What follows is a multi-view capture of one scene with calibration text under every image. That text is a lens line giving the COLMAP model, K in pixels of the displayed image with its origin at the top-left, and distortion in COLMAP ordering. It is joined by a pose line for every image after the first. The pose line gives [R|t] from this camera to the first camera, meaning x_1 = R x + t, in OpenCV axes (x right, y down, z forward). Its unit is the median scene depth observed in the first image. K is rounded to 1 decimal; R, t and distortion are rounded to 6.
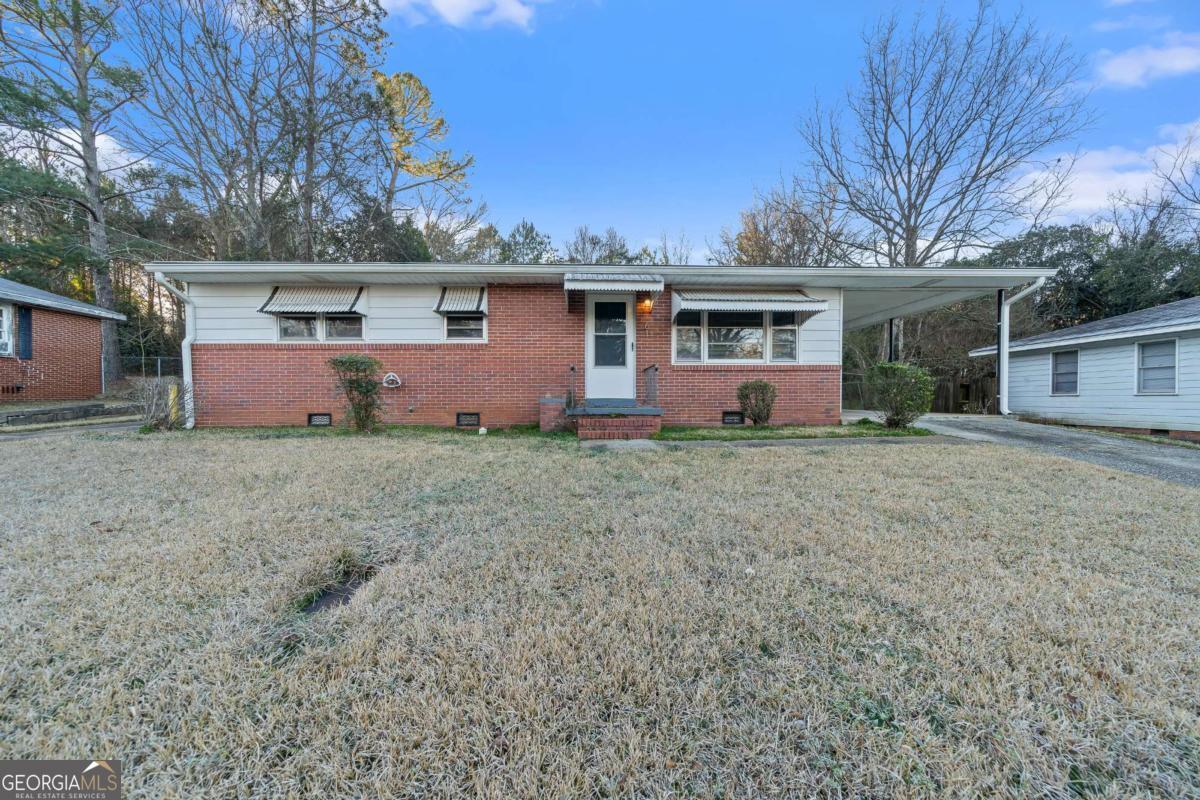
lens RADIAL K [[409.6, 0, 601.4], [0, 409.6, 402.8], [0, 0, 1]] dist [-0.005801, 0.000124]
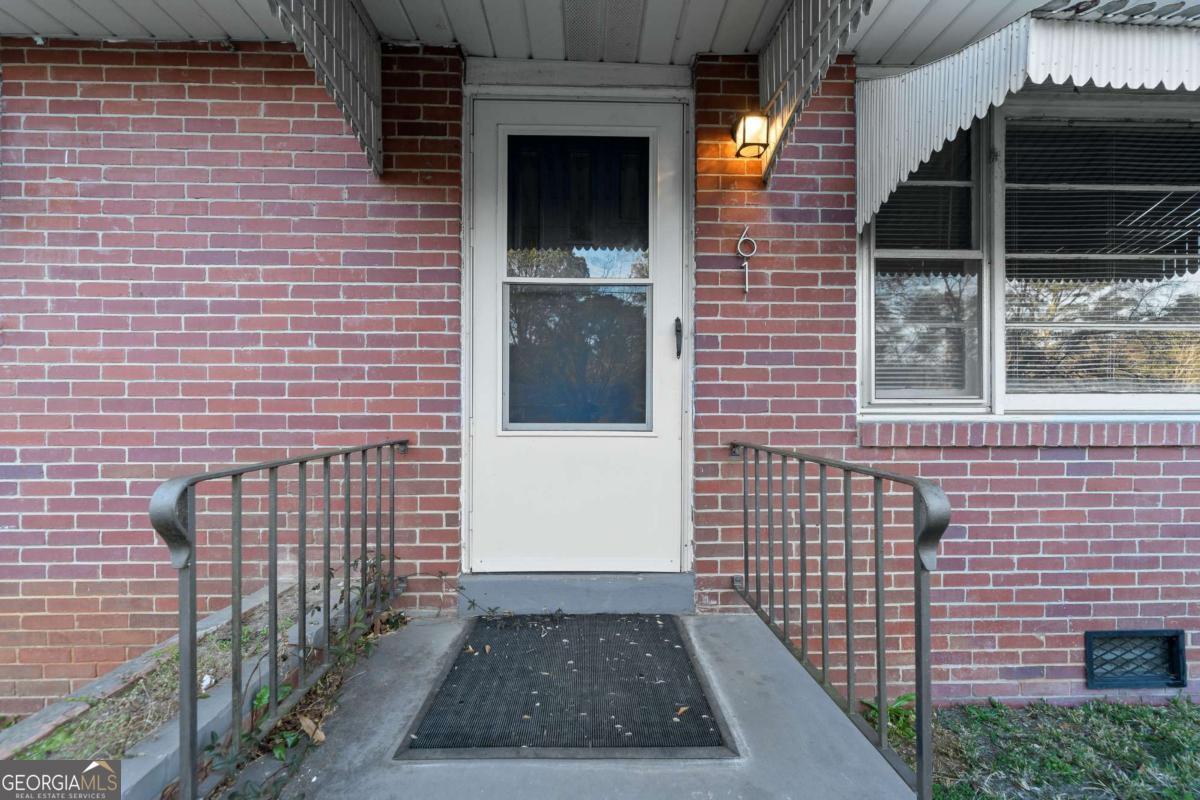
lens RADIAL K [[511.5, 0, 598.5], [0, 511.5, 406.1], [0, 0, 1]] dist [-0.000363, 0.000242]
pose [[0.999991, 0.002597, -0.003328, 0.034216], [-0.002606, 0.999993, -0.002689, -0.098986], [0.003321, 0.002698, 0.999991, 0.723602]]
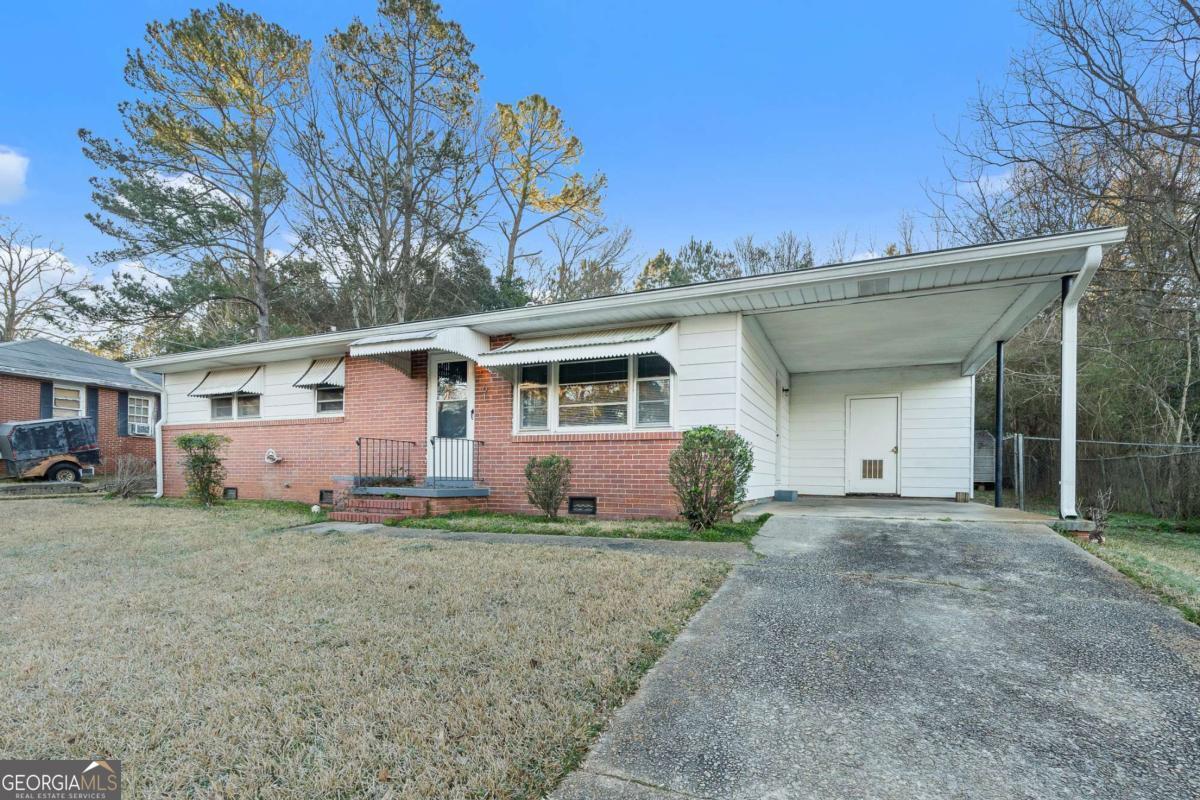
lens RADIAL K [[557.9, 0, 600.6], [0, 557.9, 480.5], [0, 0, 1]] dist [-0.012448, 0.000029]
pose [[0.897269, 0.016088, -0.441191, 0.796261], [-0.018530, 0.999828, -0.001227, -0.007420], [0.441095, 0.009277, 0.897412, 0.114689]]
